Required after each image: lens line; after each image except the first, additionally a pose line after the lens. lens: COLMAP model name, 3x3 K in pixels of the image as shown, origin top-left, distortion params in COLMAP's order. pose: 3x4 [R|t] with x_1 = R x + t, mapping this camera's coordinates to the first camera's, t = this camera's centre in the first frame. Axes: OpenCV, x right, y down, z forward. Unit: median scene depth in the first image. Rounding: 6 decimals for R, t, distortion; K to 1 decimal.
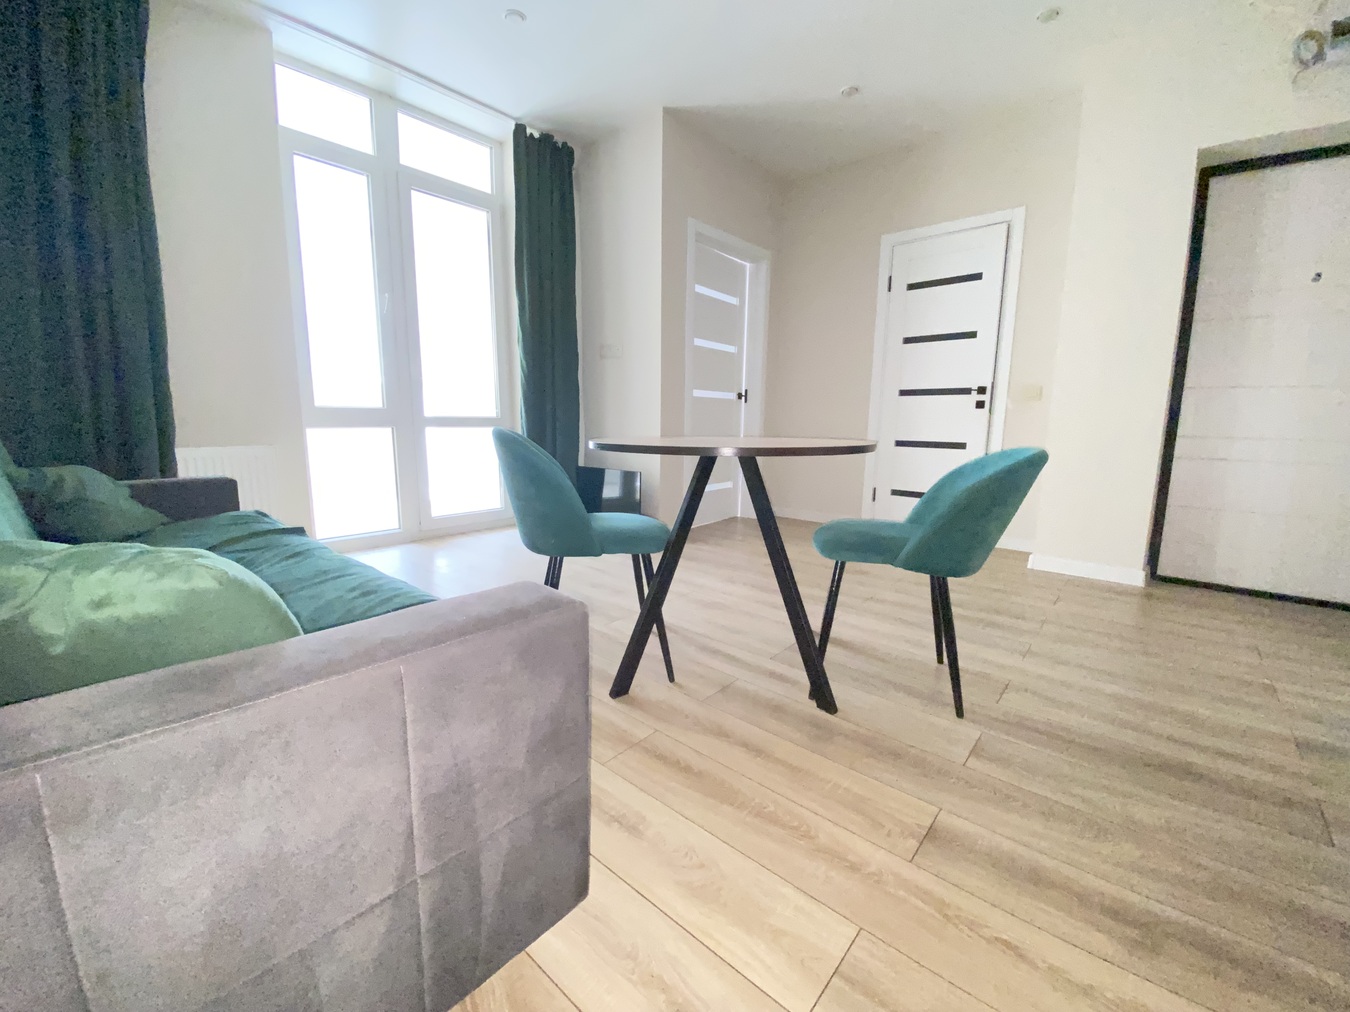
lens RADIAL K [[552.0, 0, 671.0], [0, 552.0, 507.0], [0, 0, 1]] dist [0.041380, -0.025145]
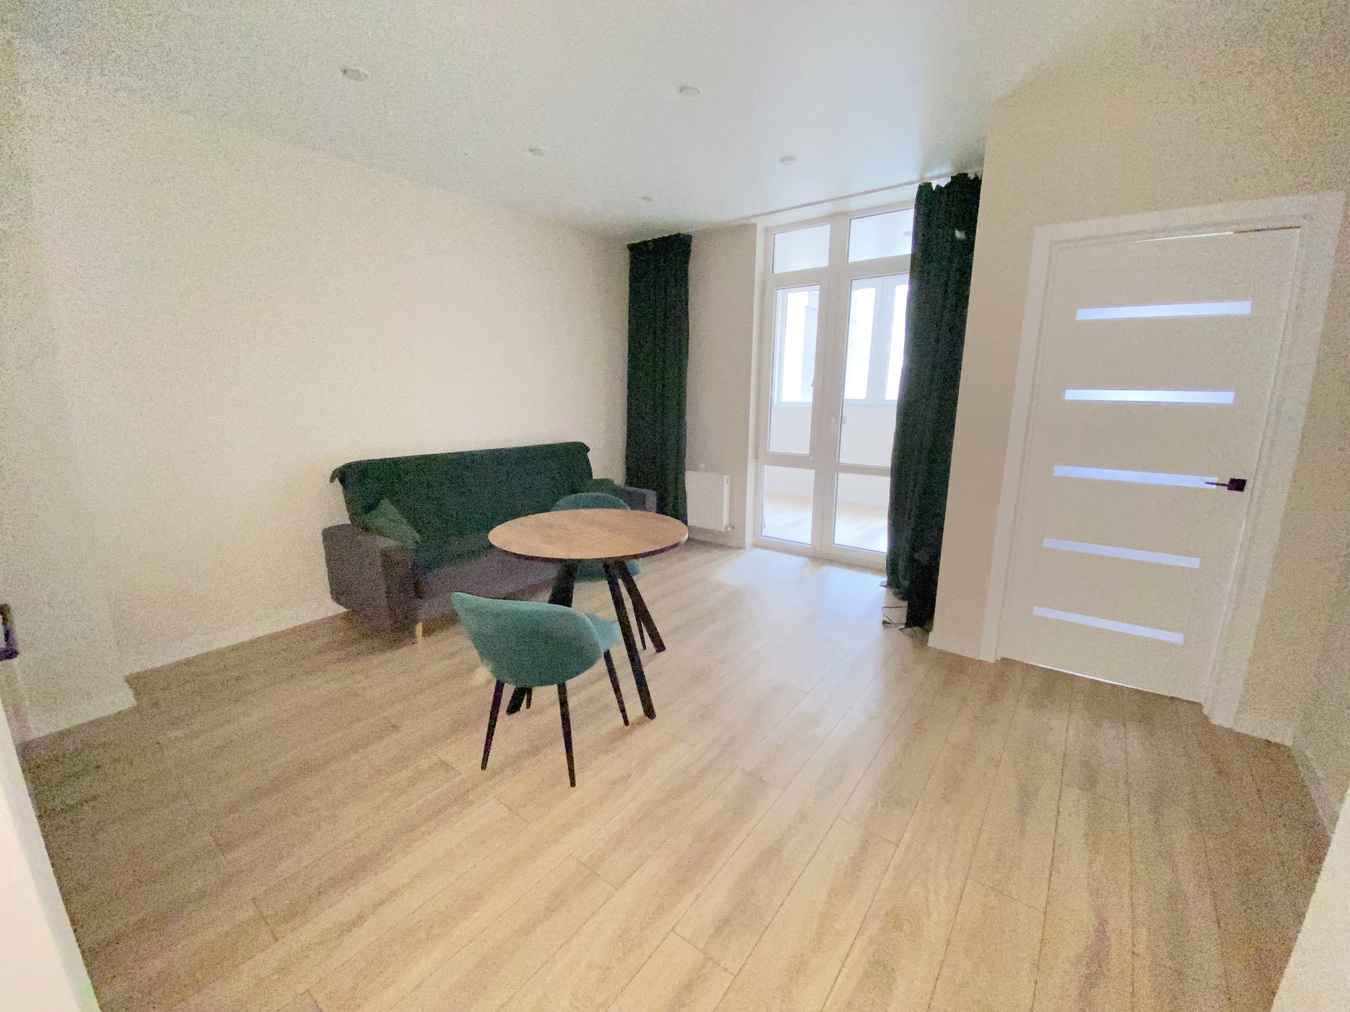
lens RADIAL K [[552.0, 0, 671.0], [0, 552.0, 507.0], [0, 0, 1]] dist [0.041380, -0.025145]
pose [[0.065275, 0.199298, -0.977763, 0.810953], [-0.166262, 0.968328, 0.186275, -0.255373], [0.983919, 0.150406, 0.096344, 0.580988]]
